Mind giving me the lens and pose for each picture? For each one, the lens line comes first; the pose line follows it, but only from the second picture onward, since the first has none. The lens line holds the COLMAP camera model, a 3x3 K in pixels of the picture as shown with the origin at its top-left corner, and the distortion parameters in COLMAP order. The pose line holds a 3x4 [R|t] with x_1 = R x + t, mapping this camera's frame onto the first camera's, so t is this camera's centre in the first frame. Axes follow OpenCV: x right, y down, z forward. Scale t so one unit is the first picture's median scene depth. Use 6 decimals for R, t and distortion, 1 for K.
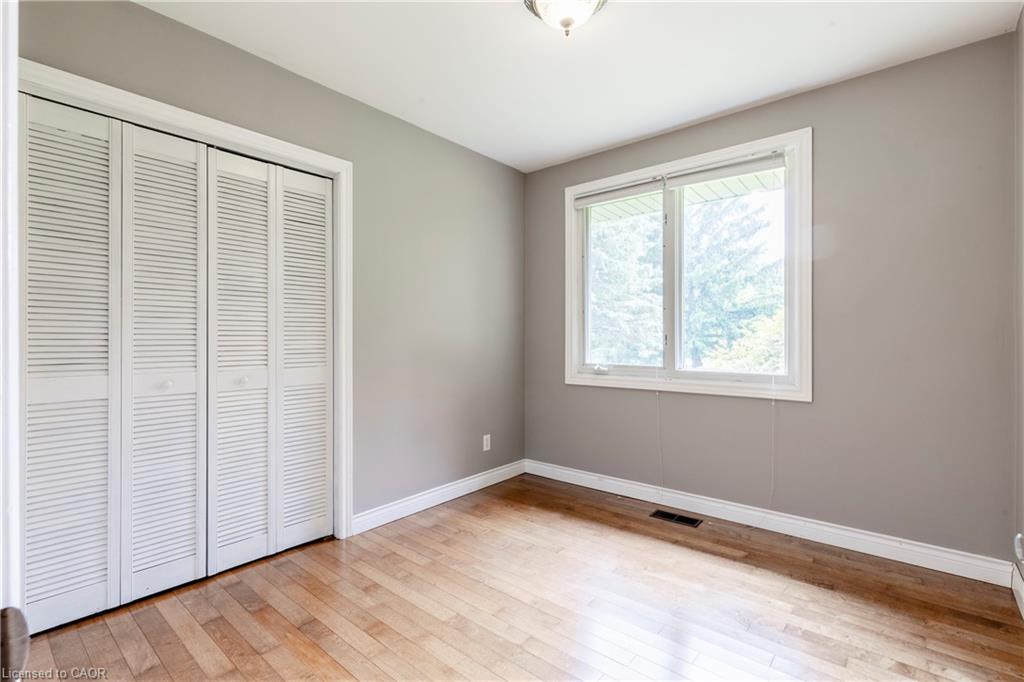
lens RADIAL K [[466.3, 0, 512.8], [0, 466.3, 343.6], [0, 0, 1]] dist [0.009909, 0.000197]
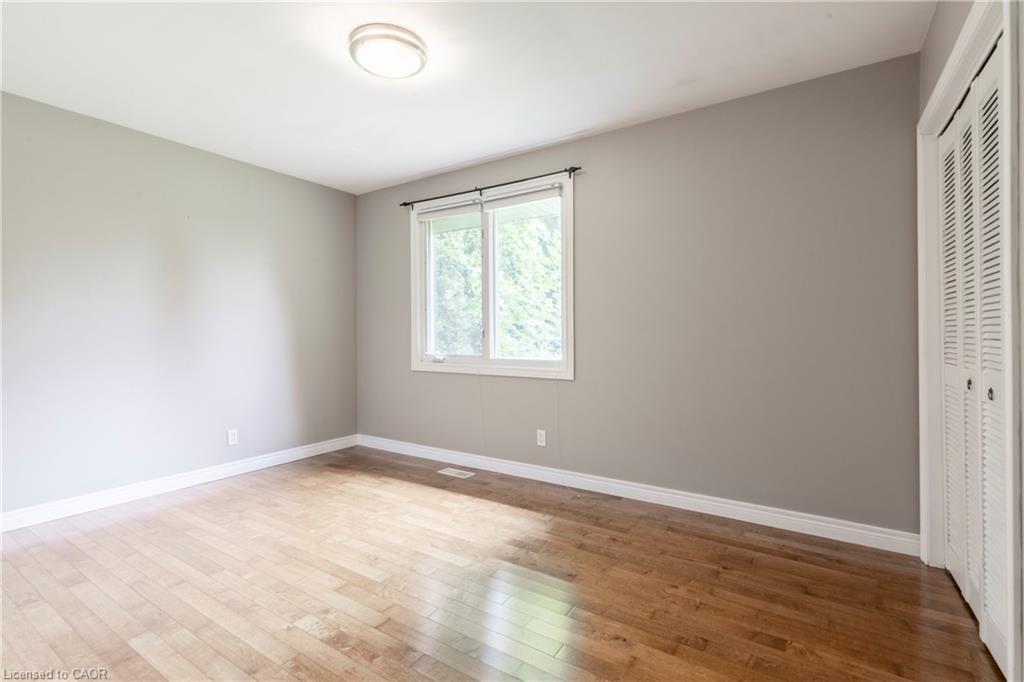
lens RADIAL K [[466.3, 0, 515.8], [0, 466.3, 337.1], [0, 0, 1]] dist [0.009909, 0.000197]
pose [[0.992529, -0.005406, 0.121887, 0.283131], [0.005673, 0.999982, -0.001848, 0.004710], [-0.121875, 0.002526, 0.992542, -0.232792]]
